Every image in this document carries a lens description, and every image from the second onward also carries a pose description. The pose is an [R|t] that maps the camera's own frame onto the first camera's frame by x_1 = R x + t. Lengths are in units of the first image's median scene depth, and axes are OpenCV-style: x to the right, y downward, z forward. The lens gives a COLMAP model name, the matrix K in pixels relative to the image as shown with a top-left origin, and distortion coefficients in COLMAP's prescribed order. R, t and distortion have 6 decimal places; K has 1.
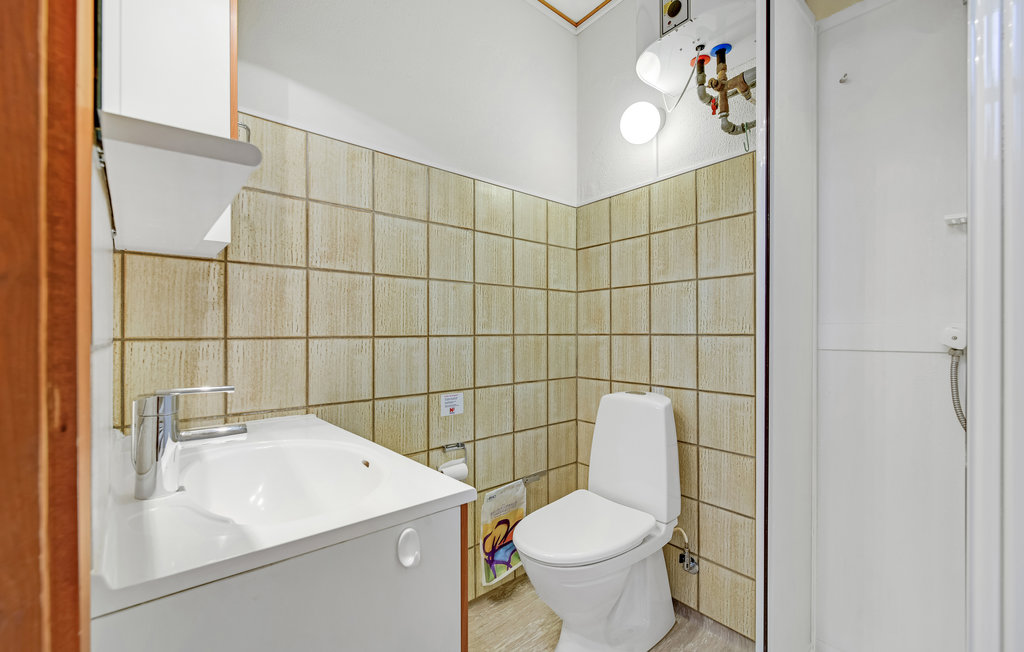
lens RADIAL K [[439.3, 0, 512.8], [0, 439.3, 338.2], [0, 0, 1]] dist [0.000605, 0.000082]
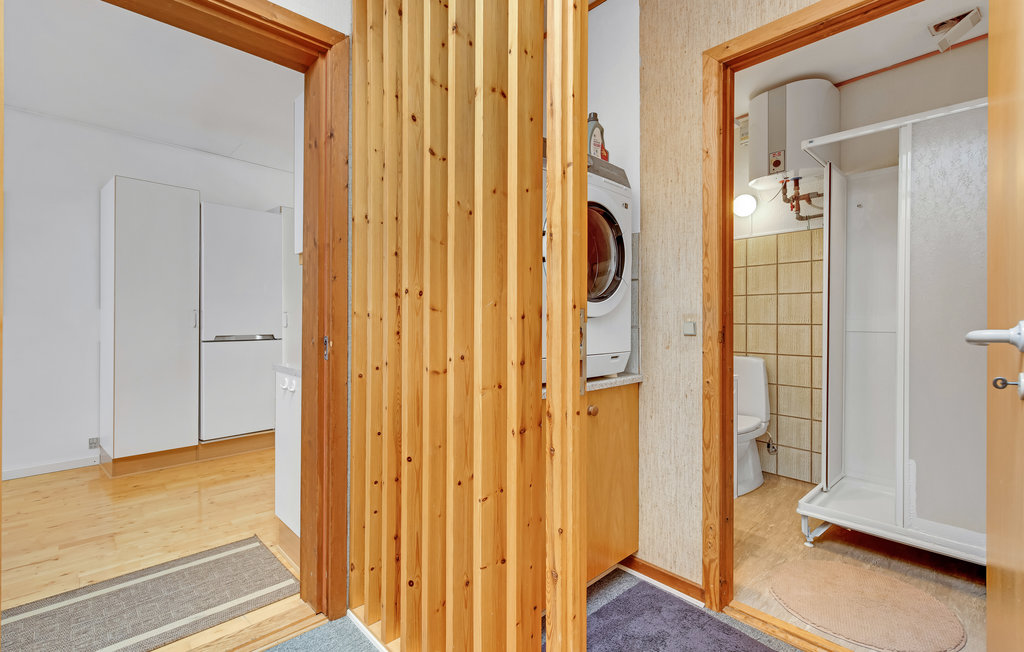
lens RADIAL K [[458.0, 0, 512.0], [0, 458.0, 326.0], [0, 0, 1]] dist [0.000112, -0.000015]
pose [[0.999576, 0.005714, 0.028550, -0.781112], [-0.005755, 0.999983, 0.001351, 0.003889], [-0.028542, -0.001515, 0.999591, -0.926954]]
